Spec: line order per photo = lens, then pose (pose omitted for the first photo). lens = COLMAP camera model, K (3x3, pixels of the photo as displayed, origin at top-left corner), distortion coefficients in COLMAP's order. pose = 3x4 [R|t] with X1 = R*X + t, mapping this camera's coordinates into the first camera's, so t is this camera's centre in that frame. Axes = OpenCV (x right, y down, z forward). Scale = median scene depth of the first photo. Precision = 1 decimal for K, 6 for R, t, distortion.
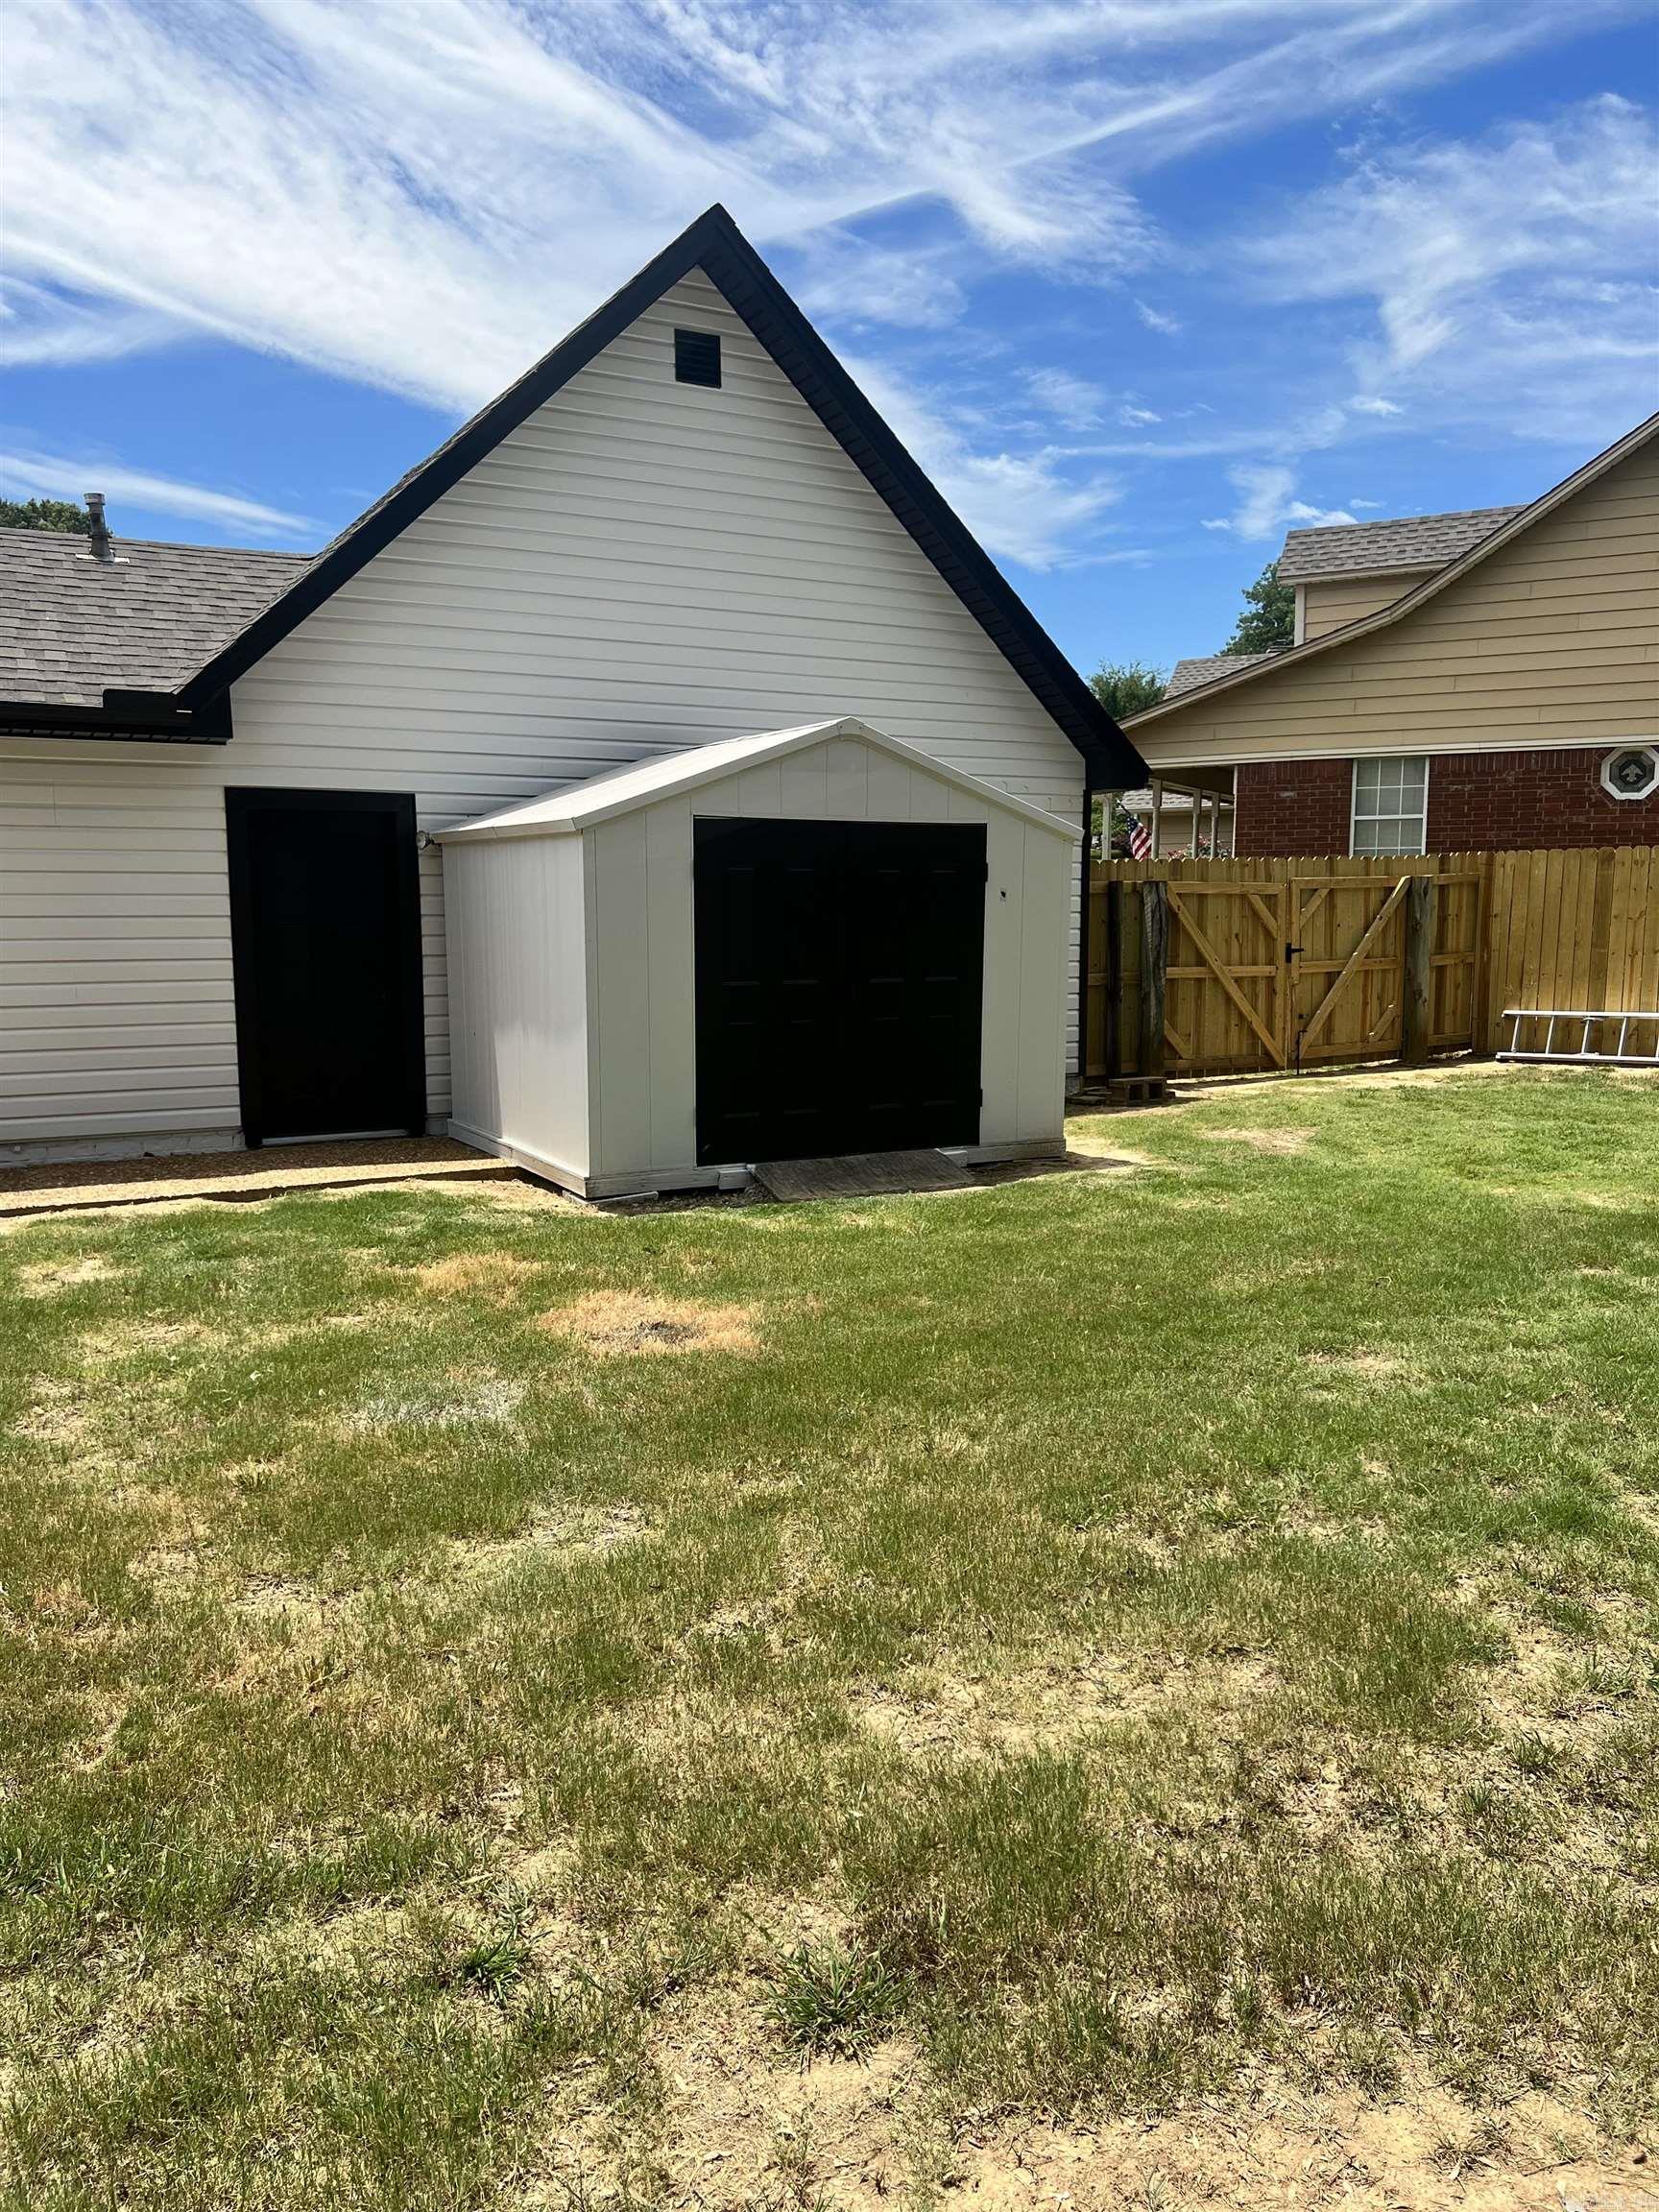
lens RADIAL K [[1634.0, 0, 829.5], [0, 1634.0, 1106.0], [0, 0, 1]] dist [0.001535, 0.001710]
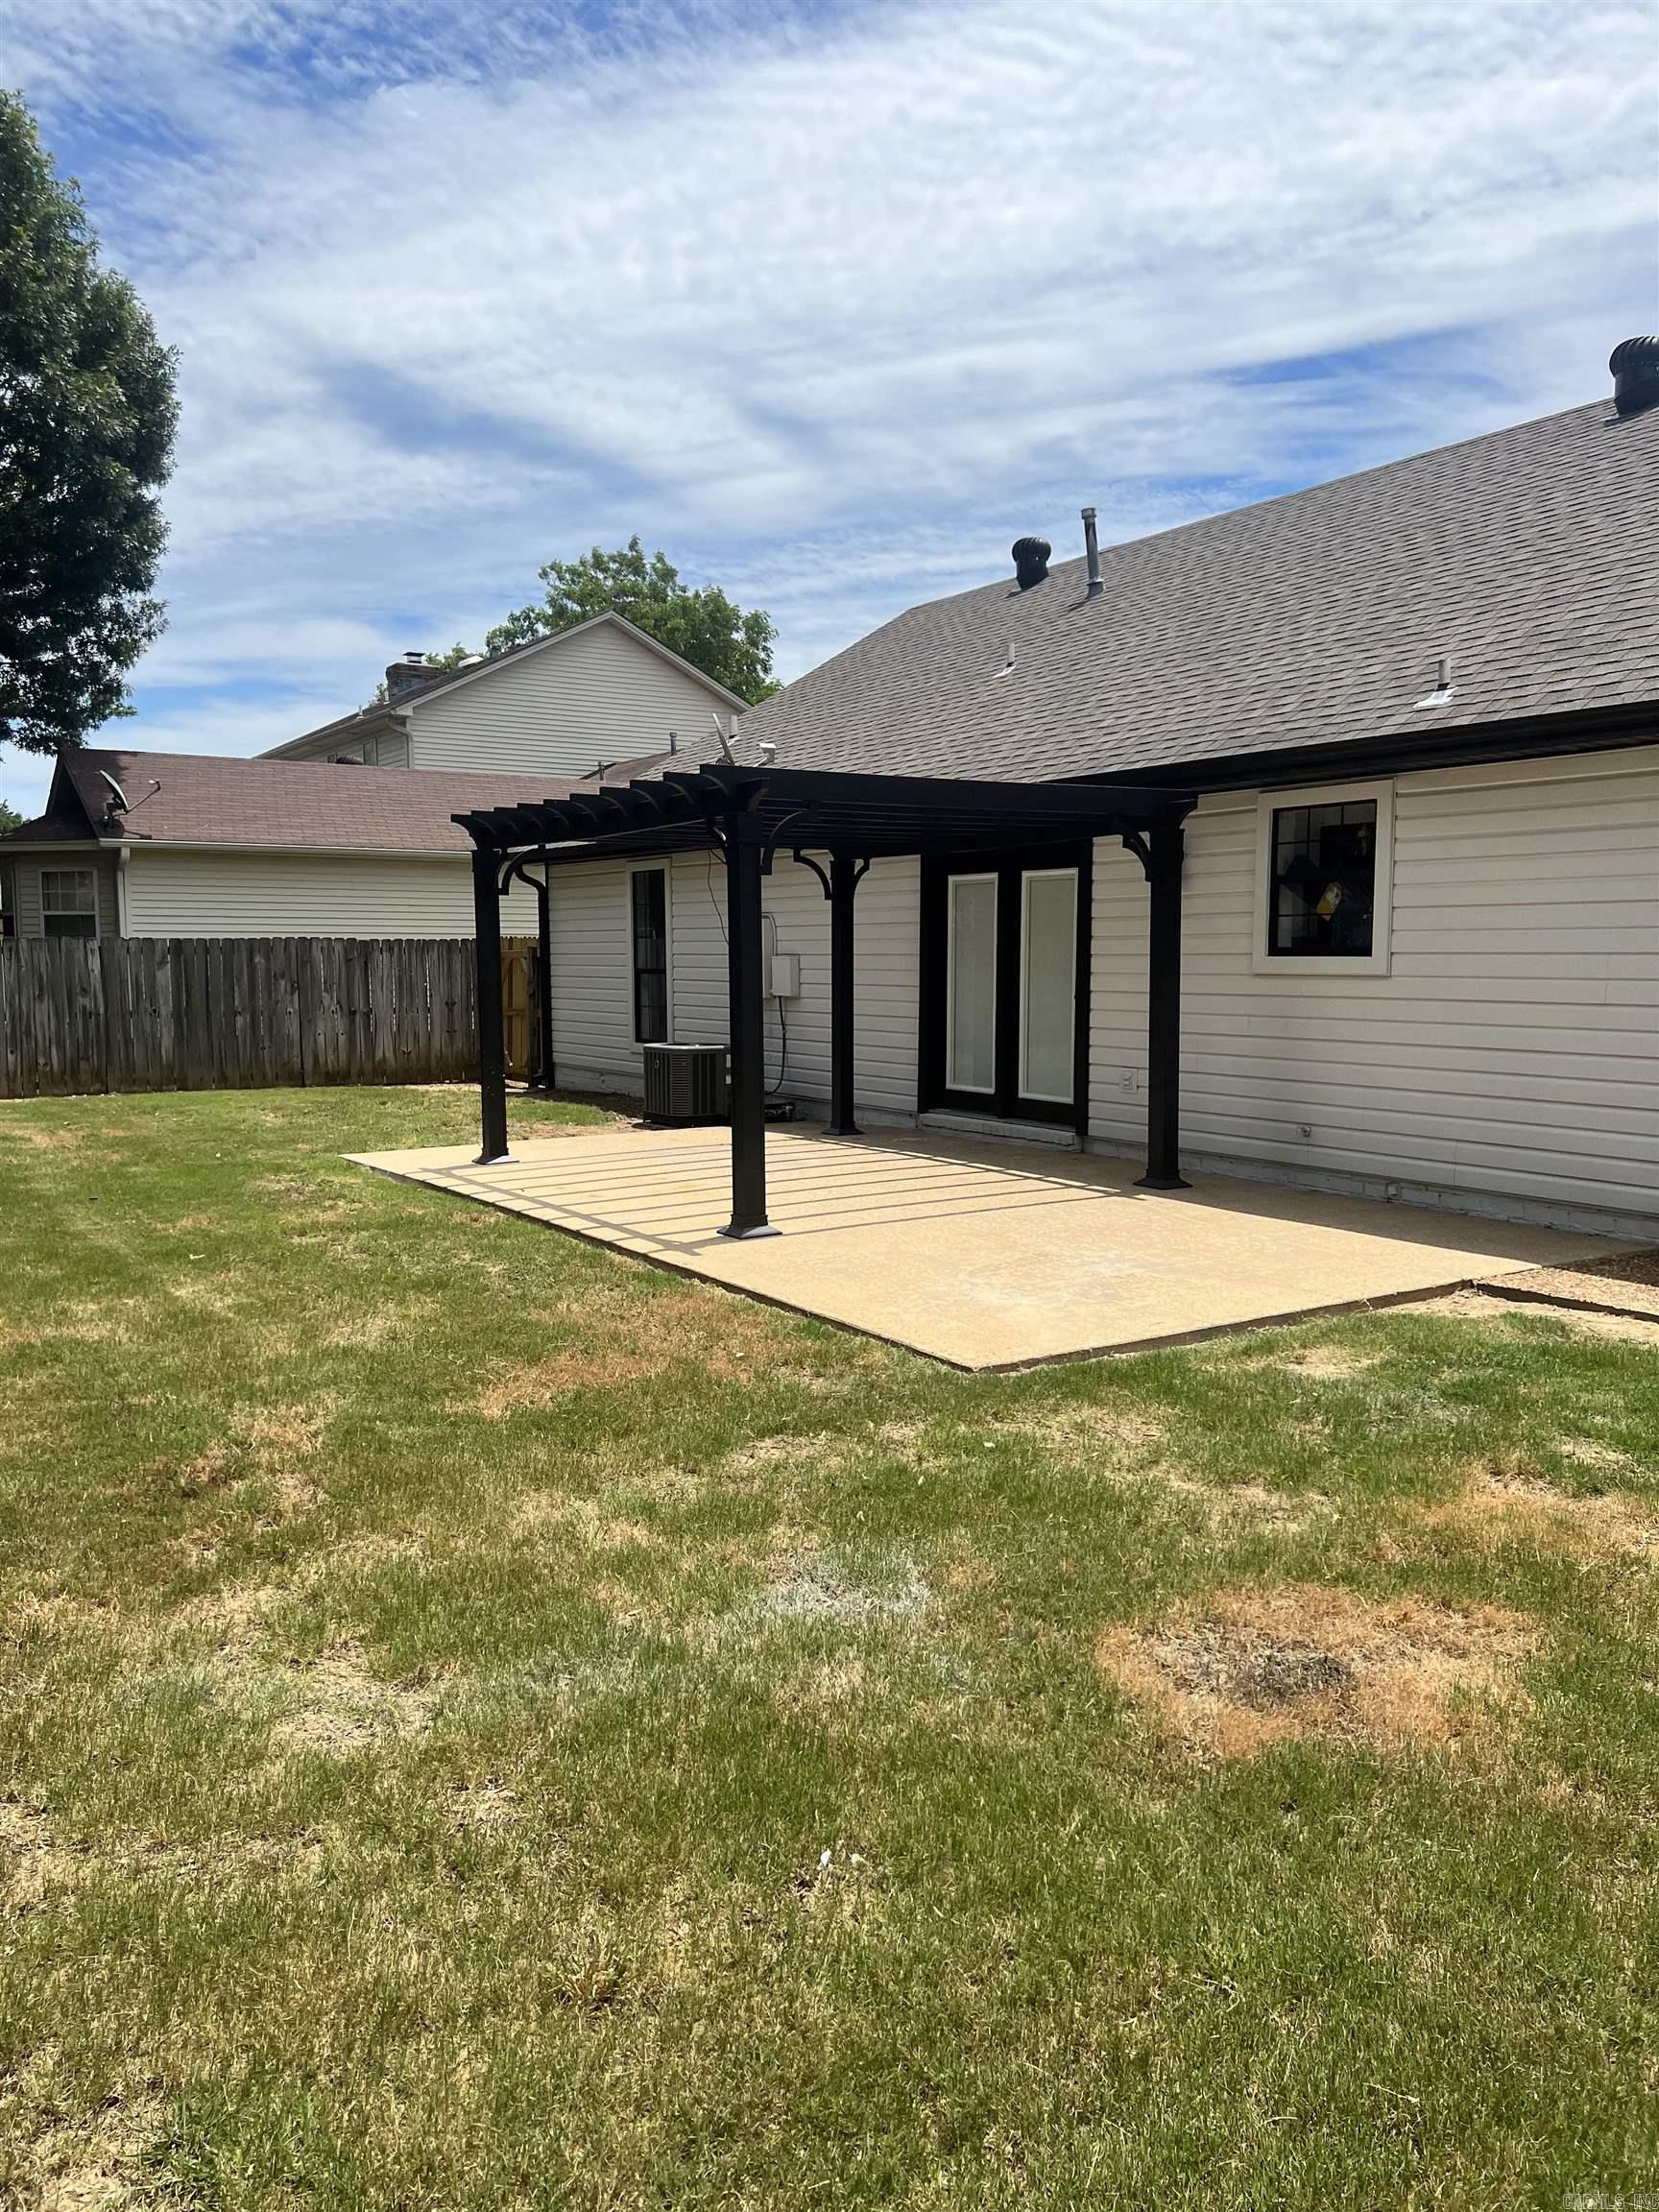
lens RADIAL K [[1634.0, 0, 829.5], [0, 1634.0, 1106.0], [0, 0, 1]] dist [0.001535, 0.001710]
pose [[0.094656, 0.102673, -0.990201, 0.475979], [-0.120439, 0.988542, 0.090988, -0.105939], [0.988198, 0.110646, 0.105937, 0.805758]]
